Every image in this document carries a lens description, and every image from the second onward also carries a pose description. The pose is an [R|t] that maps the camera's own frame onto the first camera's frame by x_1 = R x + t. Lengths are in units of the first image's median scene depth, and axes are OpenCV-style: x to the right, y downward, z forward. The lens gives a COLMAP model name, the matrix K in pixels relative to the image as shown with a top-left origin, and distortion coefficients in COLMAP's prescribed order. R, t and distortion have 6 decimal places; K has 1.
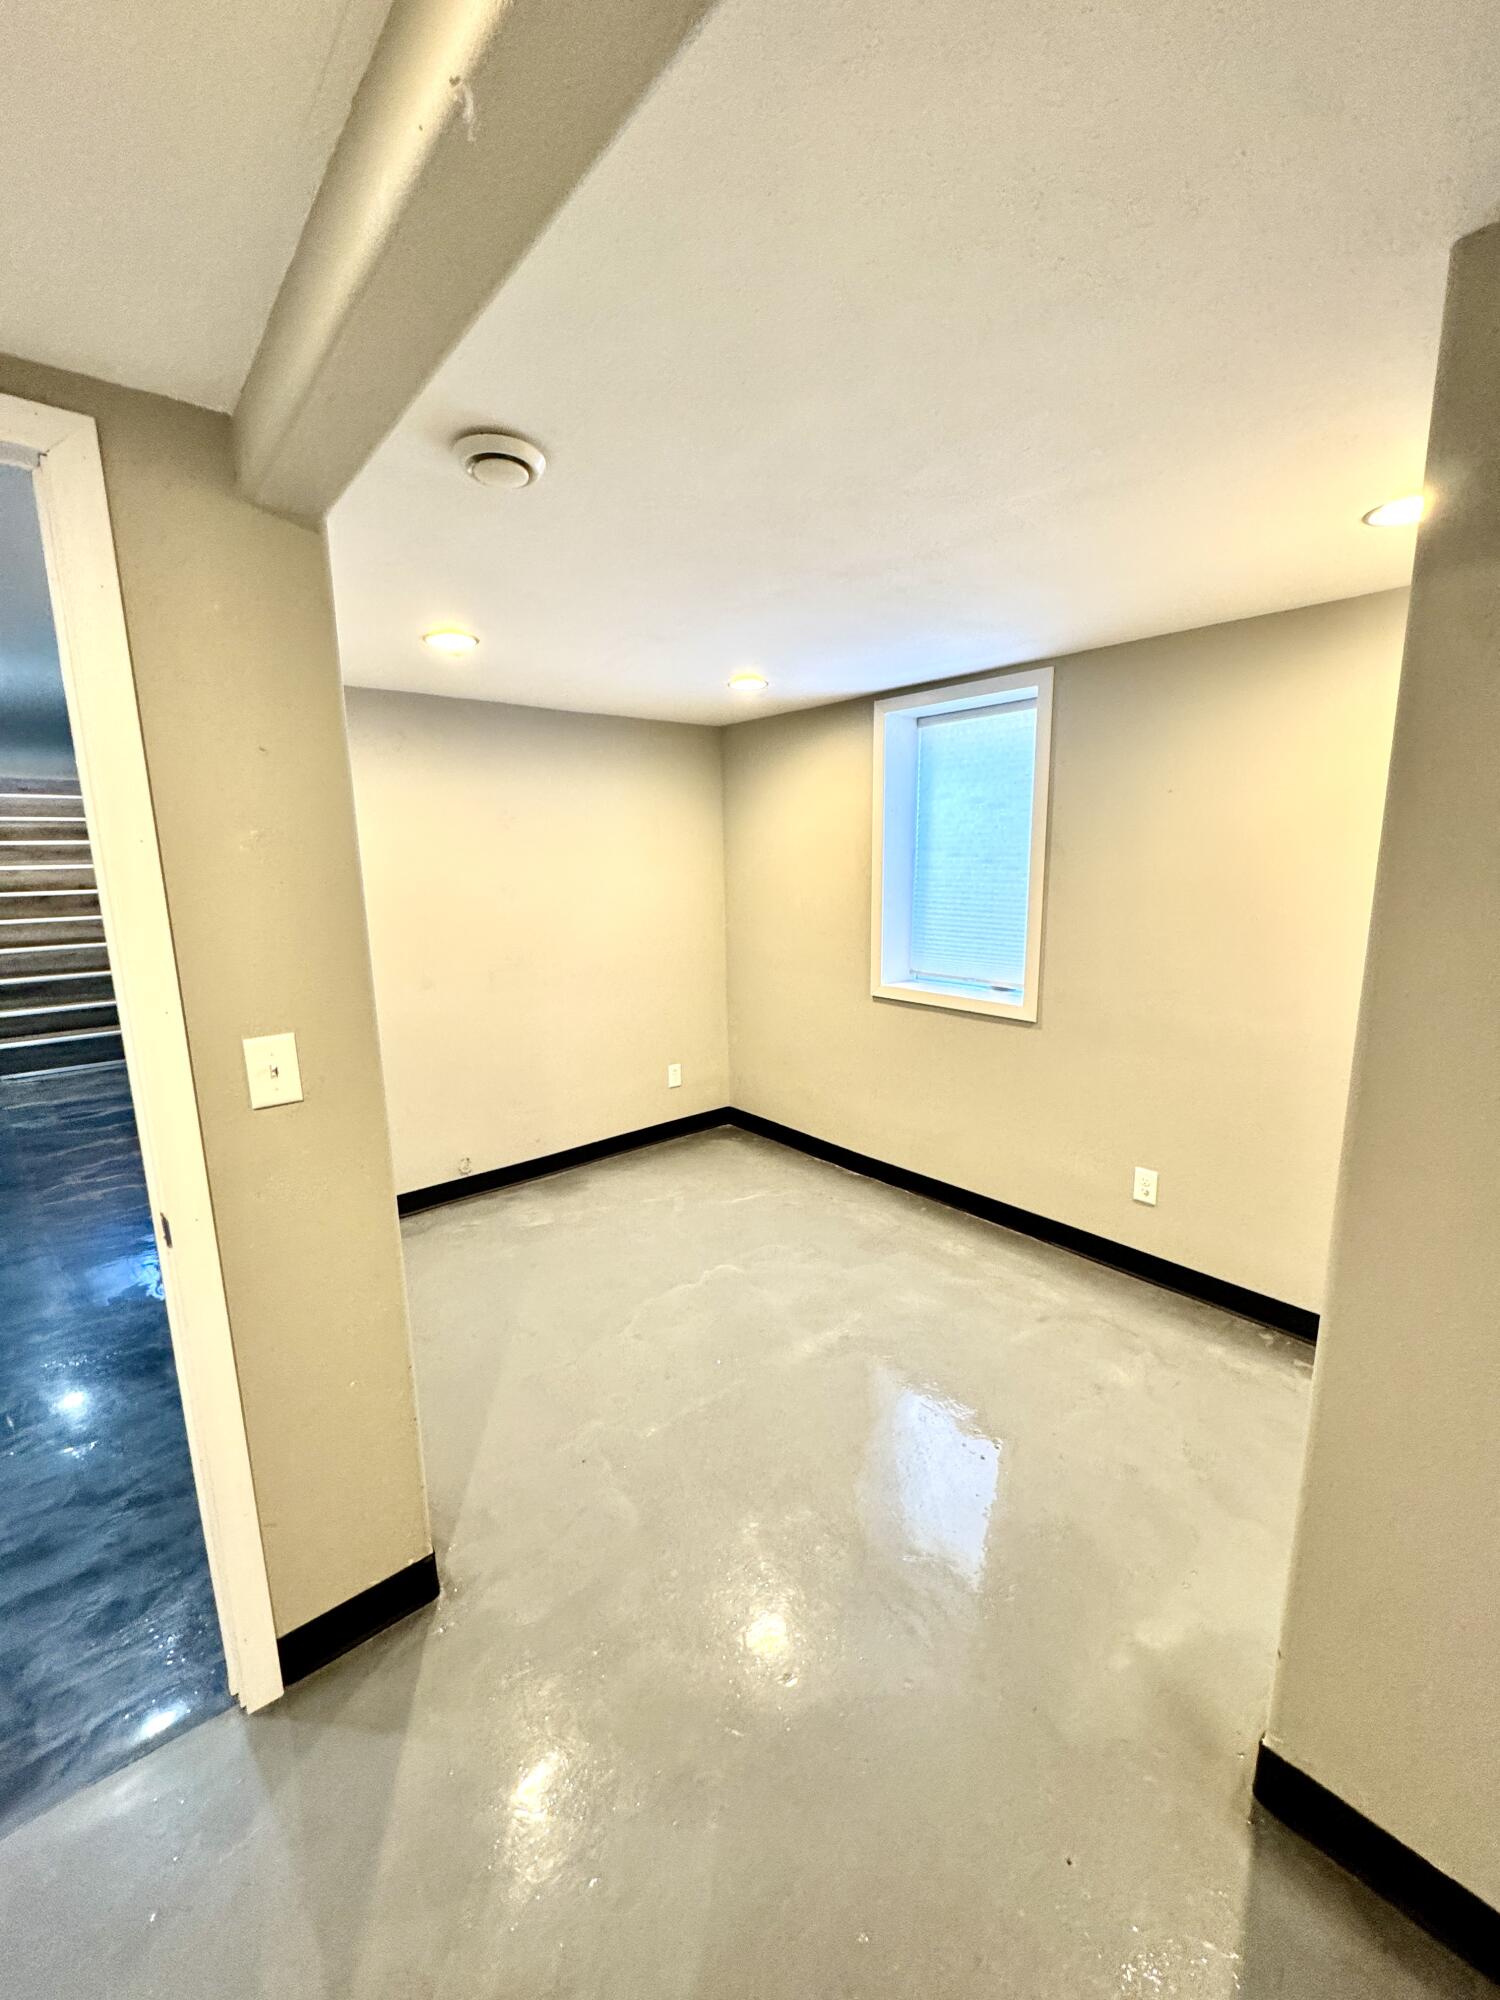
lens RADIAL K [[797.4, 0, 754.5], [0, 797.4, 1001.4], [0, 0, 1]] dist [-0.001681, -0.000282]
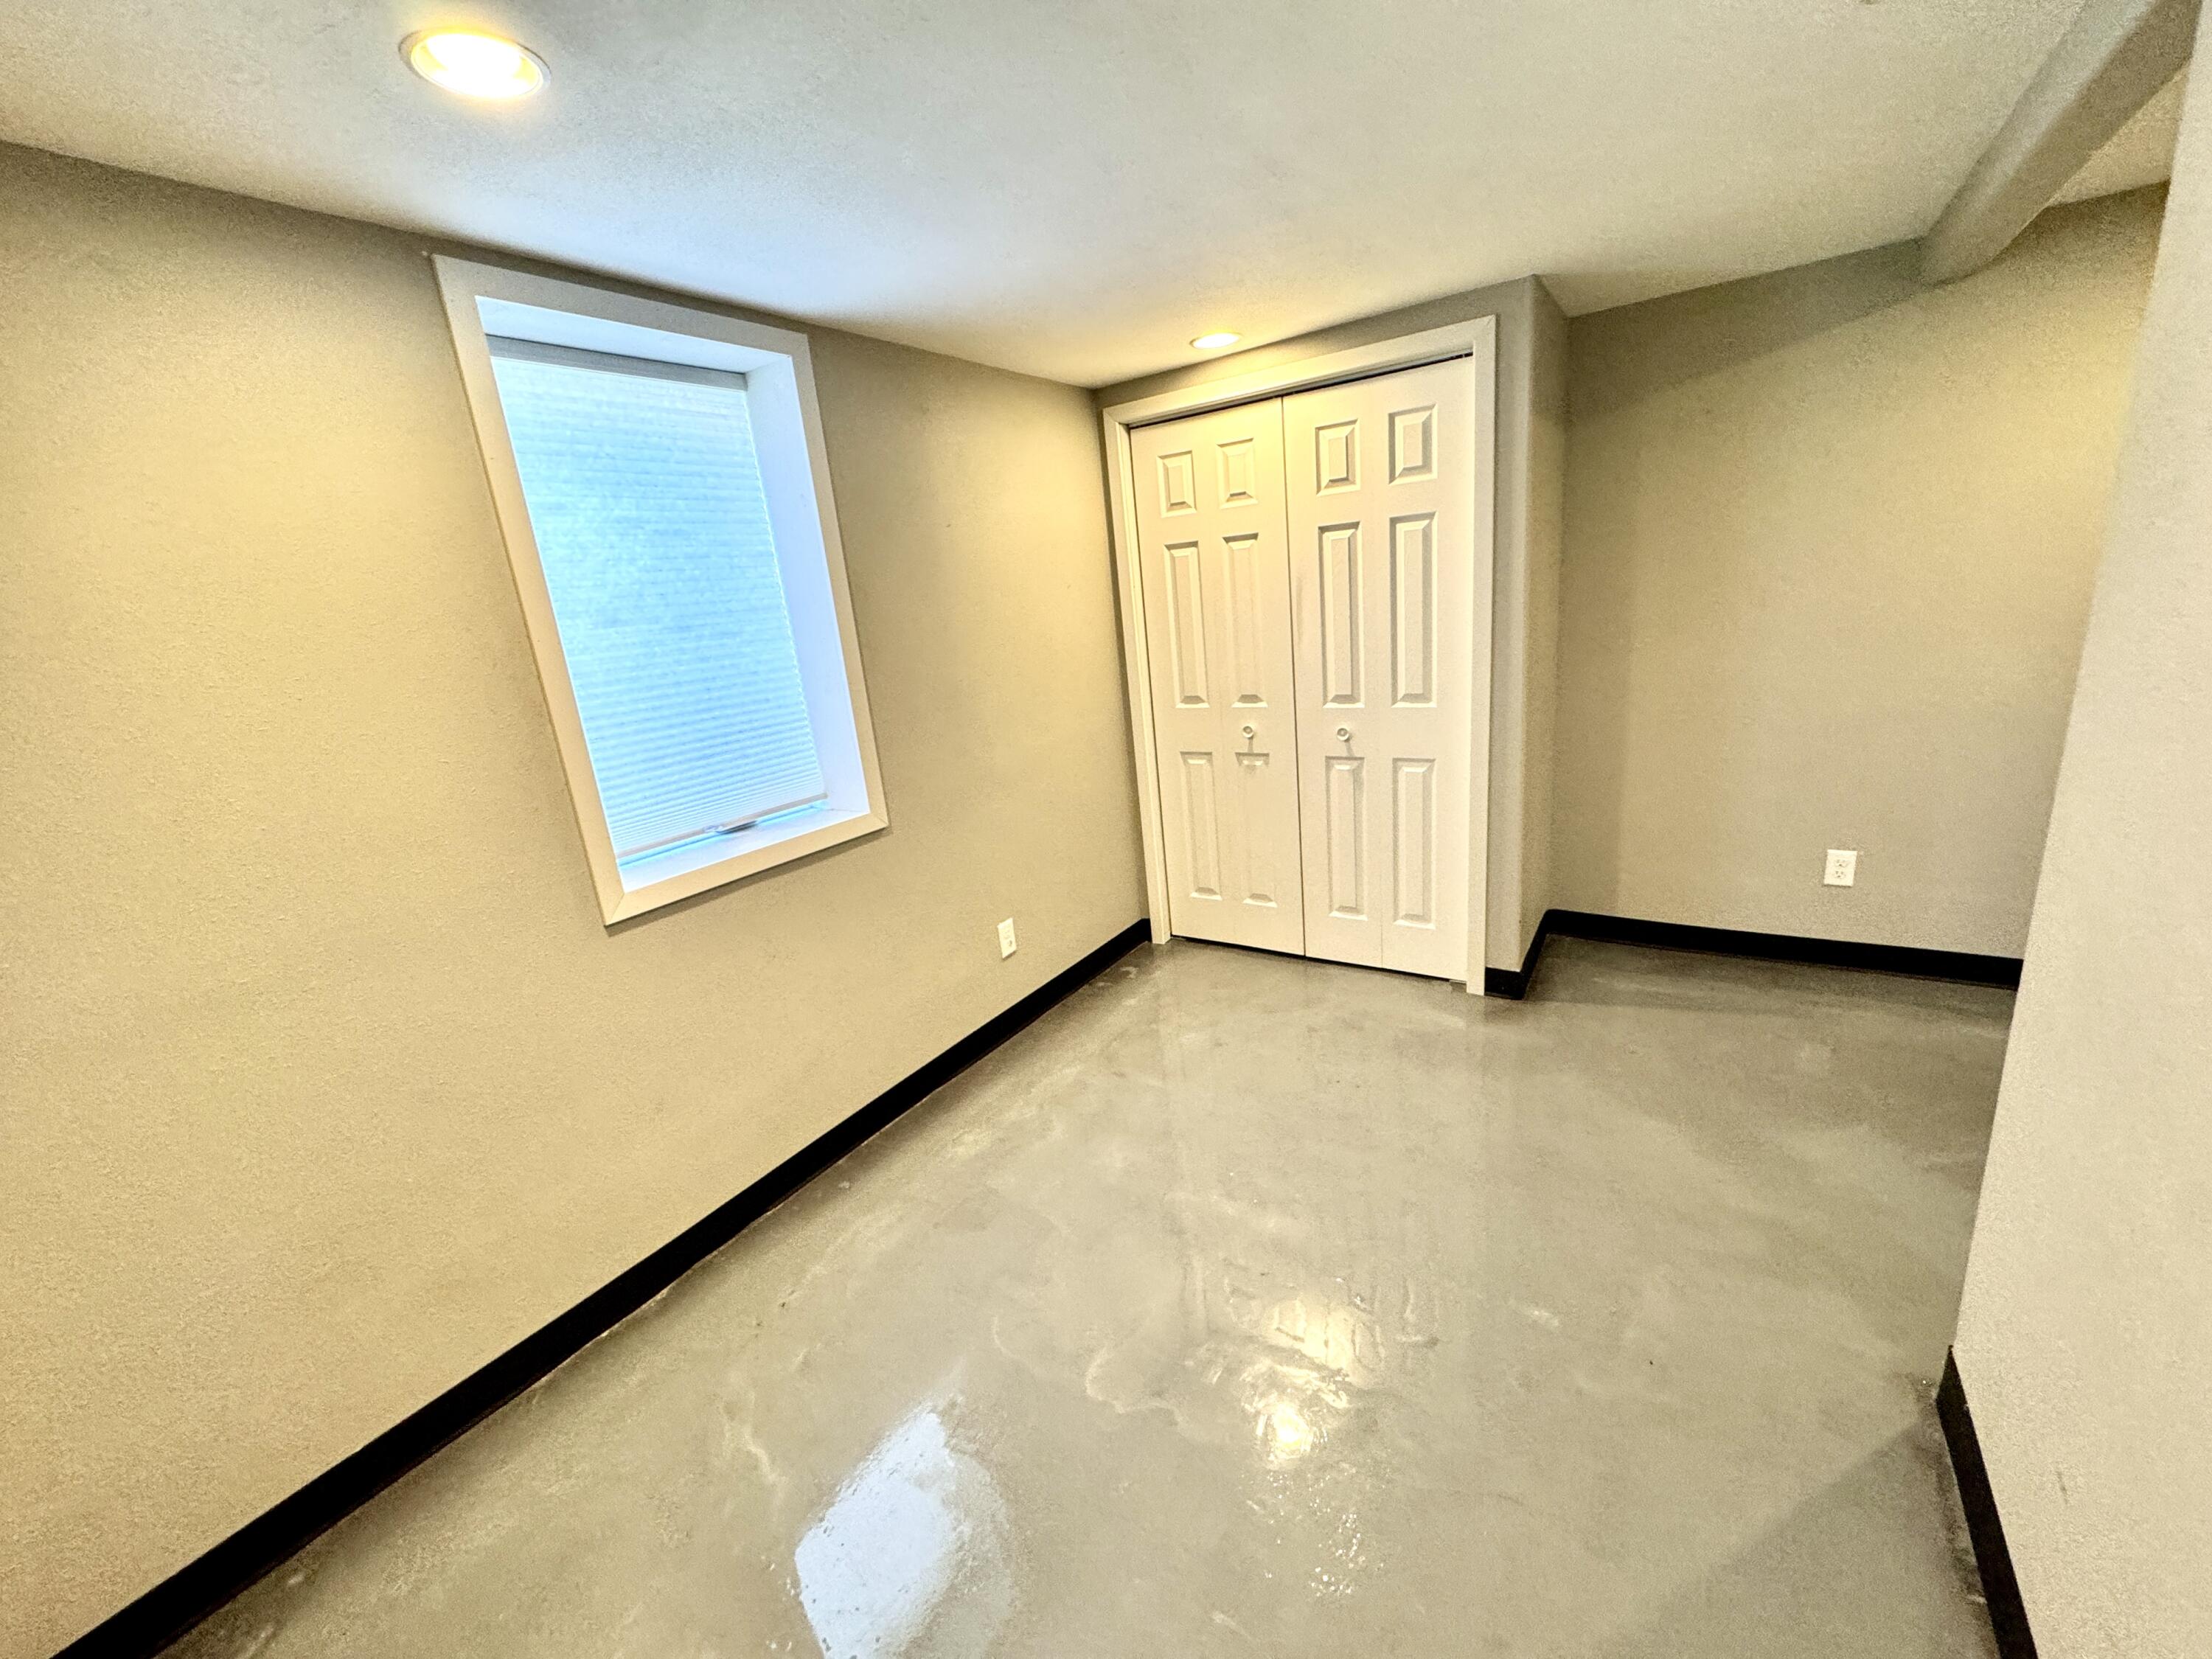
lens RADIAL K [[881.9, 0, 1103.4], [0, 881.9, 833.1], [0, 0, 1]] dist [-0.001681, -0.000282]
pose [[-0.259034, -0.210826, 0.942578, -0.483646], [0.279488, 0.917777, 0.282086, -0.144453], [-0.924547, 0.336509, -0.178812, 0.951524]]
